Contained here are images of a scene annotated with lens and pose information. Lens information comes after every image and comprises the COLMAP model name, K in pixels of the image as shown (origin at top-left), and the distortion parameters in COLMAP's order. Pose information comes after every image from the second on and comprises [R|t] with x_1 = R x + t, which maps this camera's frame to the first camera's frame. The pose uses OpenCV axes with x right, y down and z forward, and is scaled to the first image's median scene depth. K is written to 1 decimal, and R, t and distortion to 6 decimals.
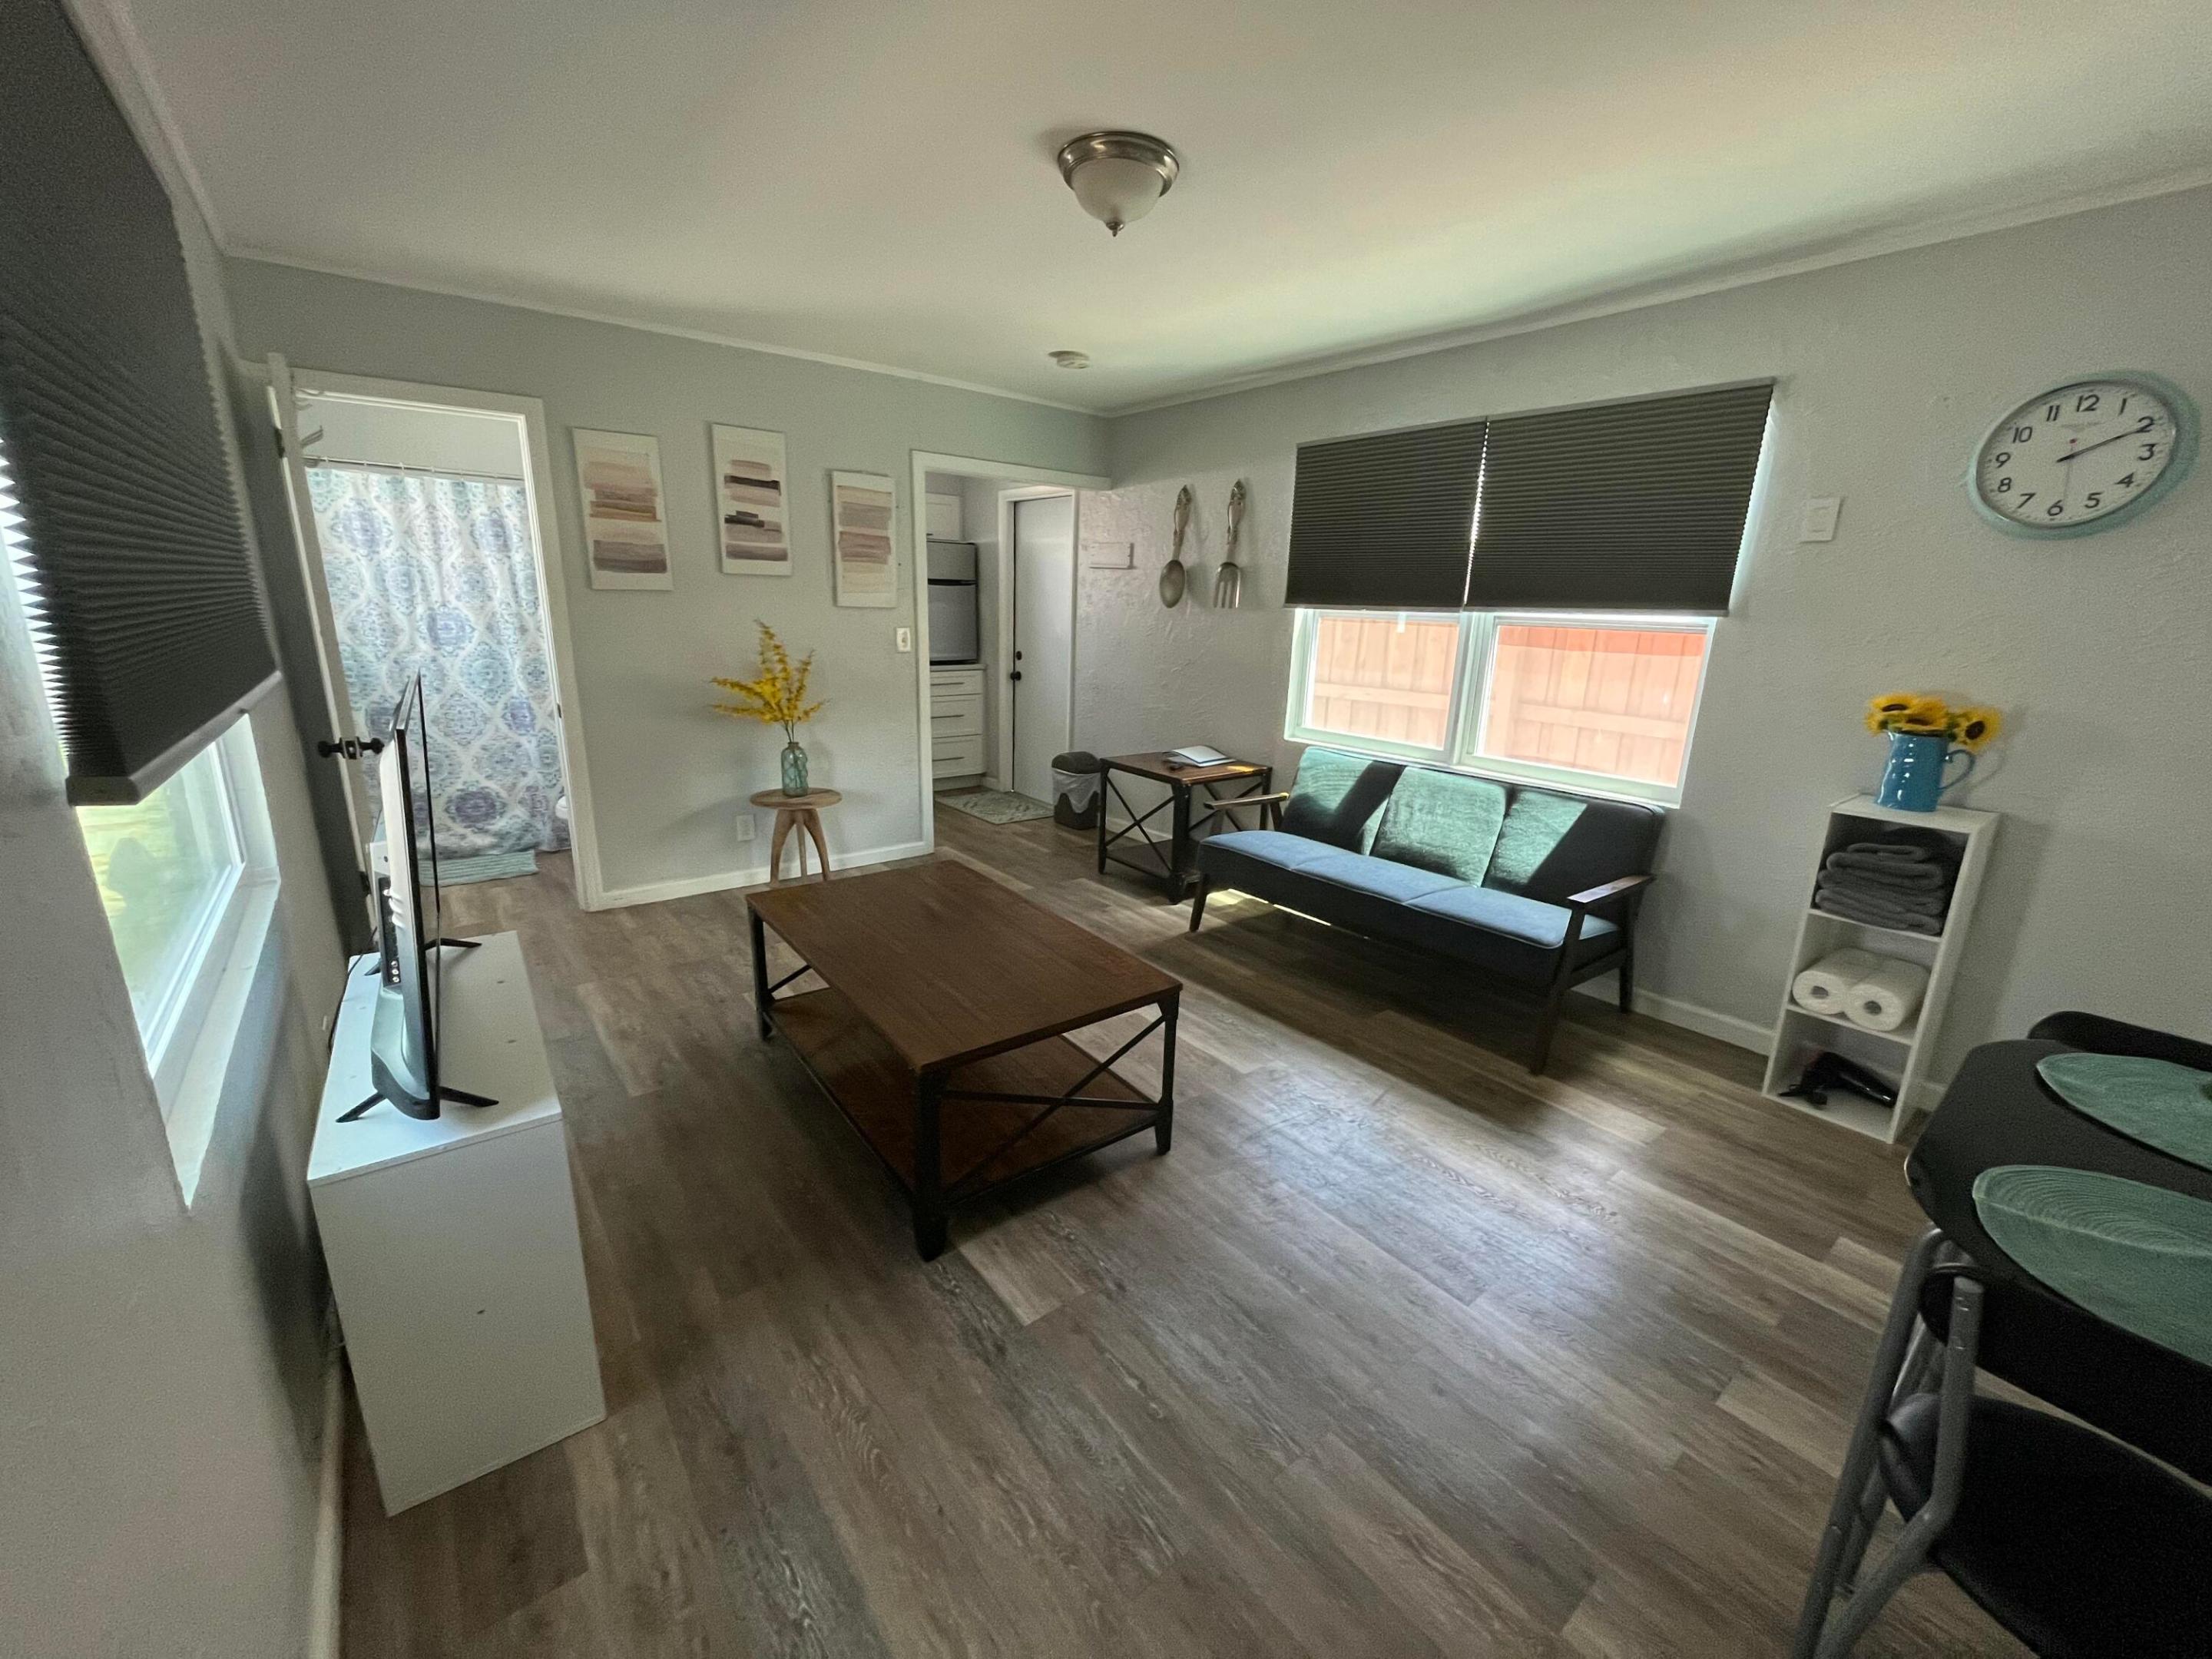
lens RADIAL K [[888.6, 0, 1104.0], [0, 888.6, 830.2], [0, 0, 1]] dist [-0.003702, -0.000040]
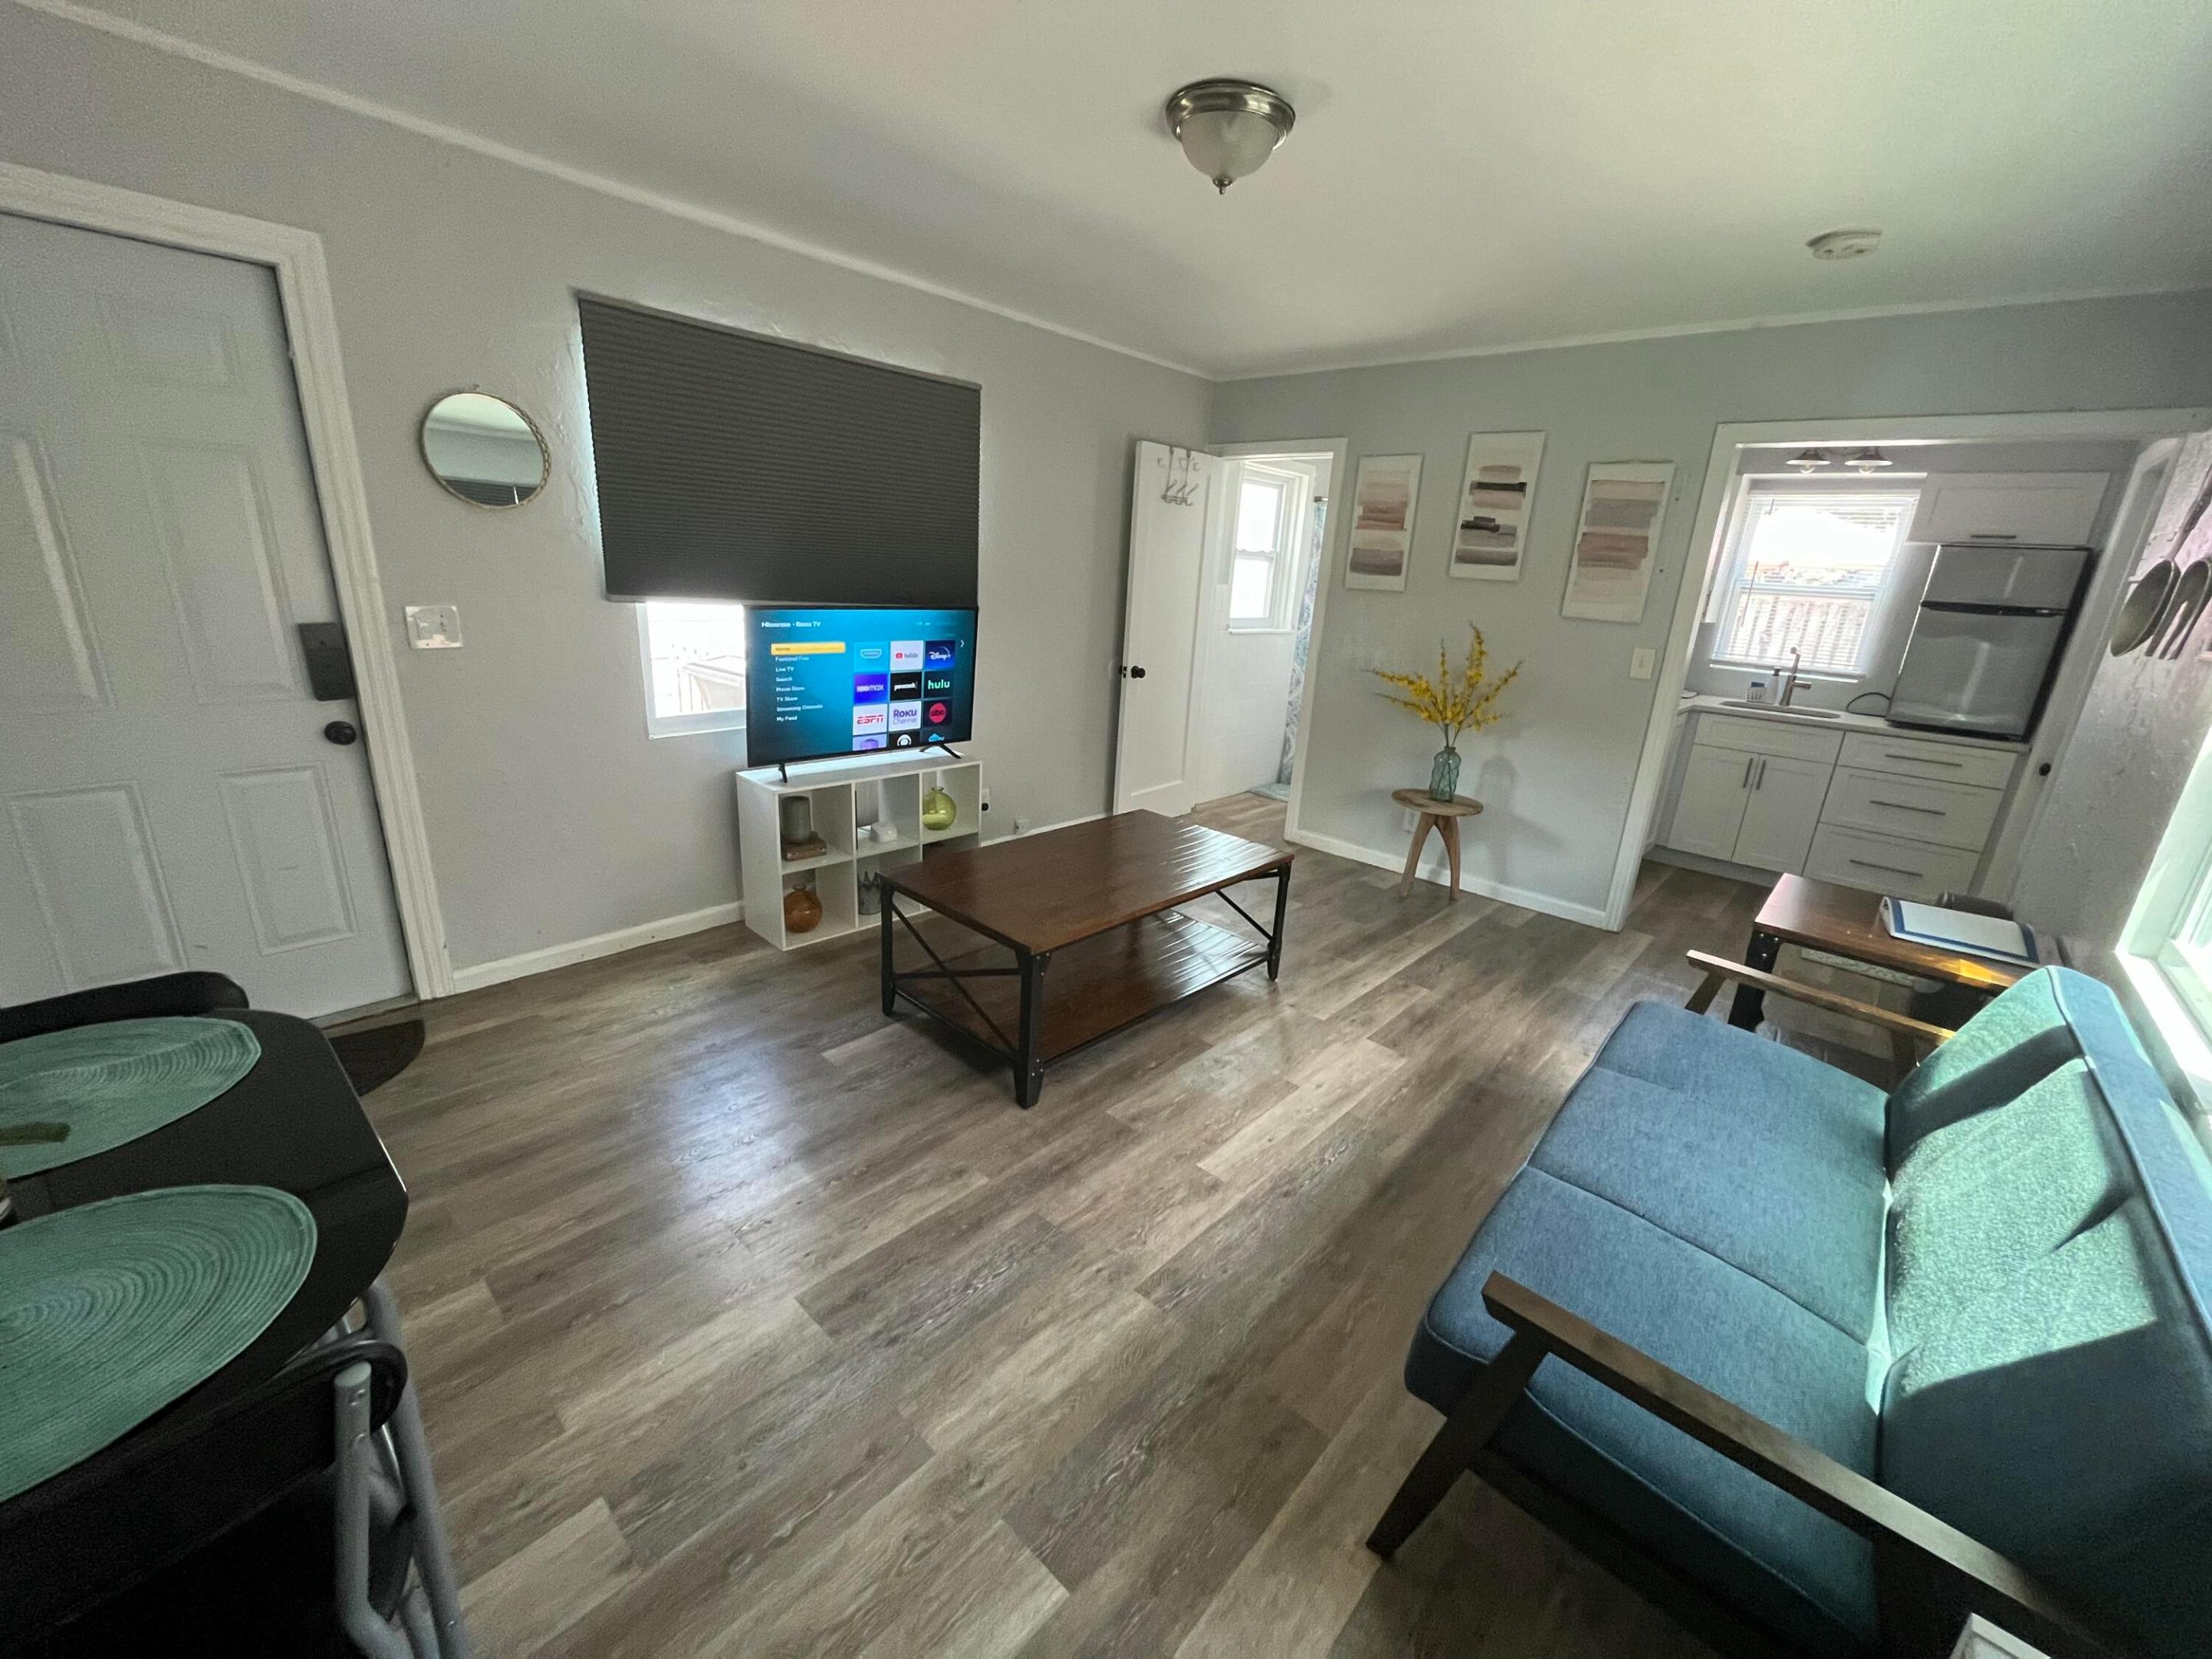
lens RADIAL K [[888.6, 0, 1104.0], [0, 888.6, 830.2], [0, 0, 1]] dist [-0.003702, -0.000040]
pose [[0.163359, 0.268755, -0.949255, 0.632083], [-0.305566, 0.928649, 0.210335, -0.118482], [0.938053, 0.255700, 0.233826, 0.492612]]
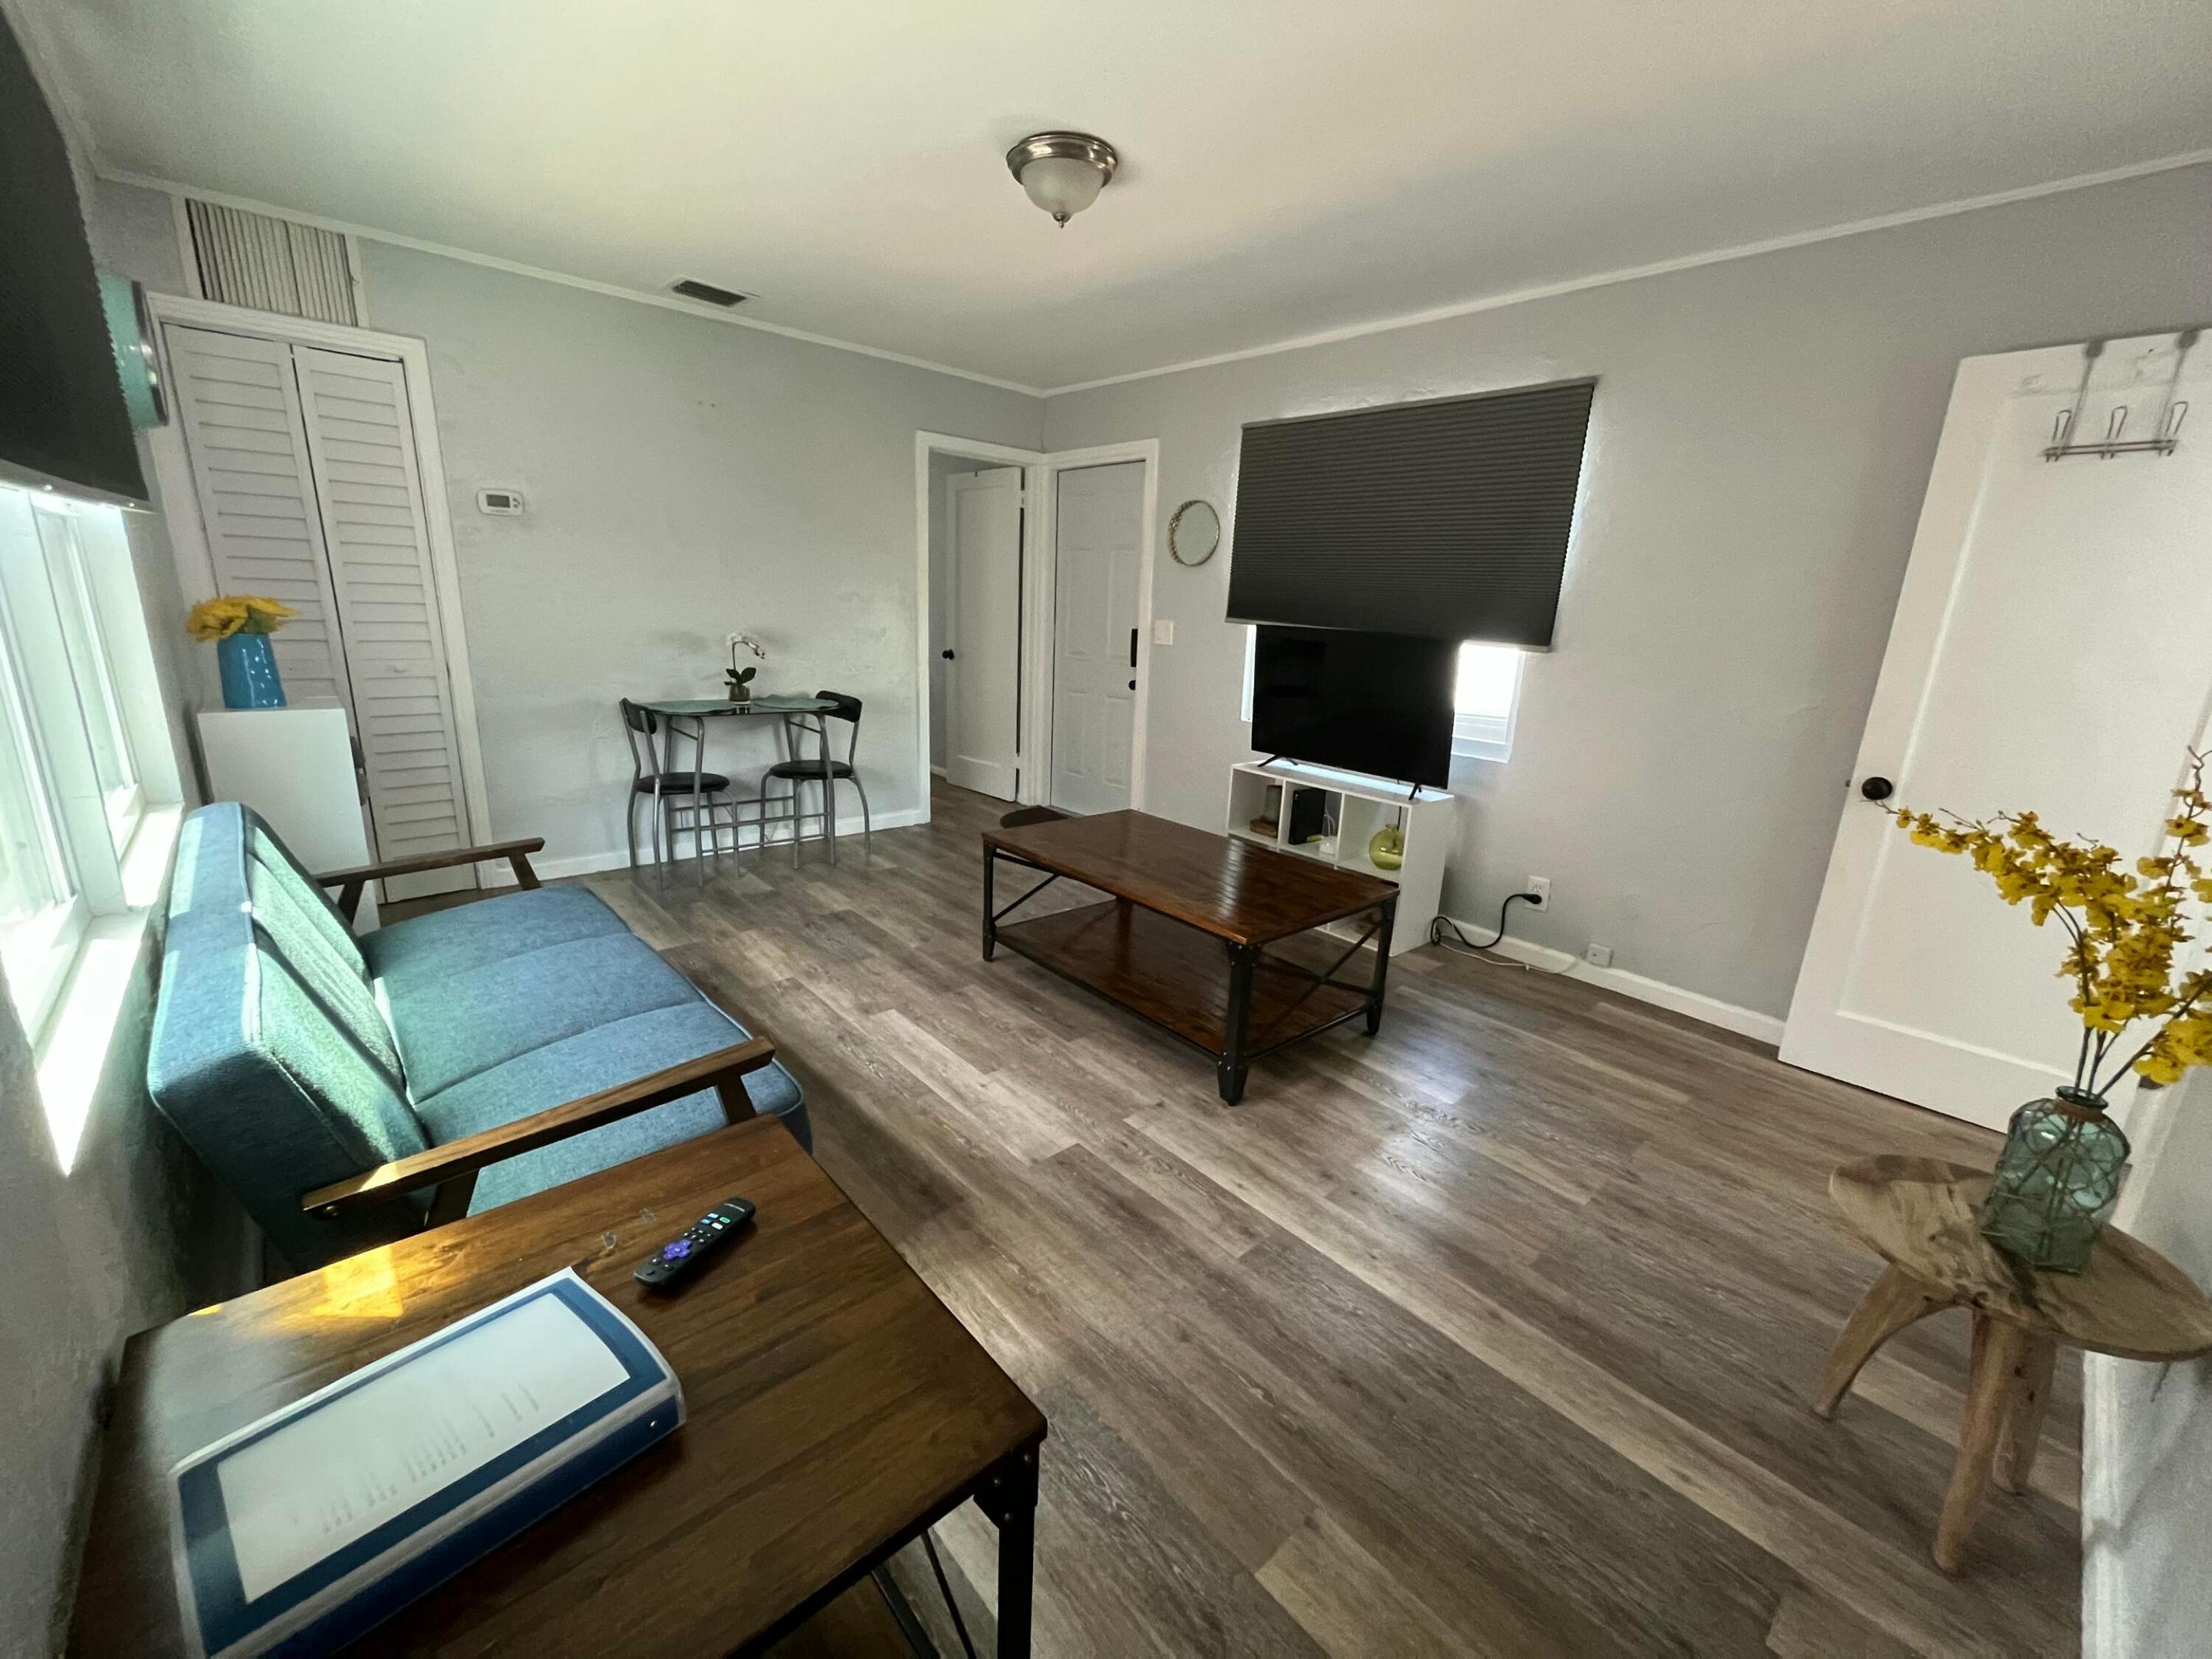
lens RADIAL K [[888.6, 0, 1104.0], [0, 888.6, 830.2], [0, 0, 1]] dist [-0.003702, -0.000040]
pose [[-0.995419, -0.053266, -0.079390, 0.004463], [-0.085536, 0.867123, 0.490694, -0.333915], [0.042704, 0.495237, -0.867708, 1.371120]]
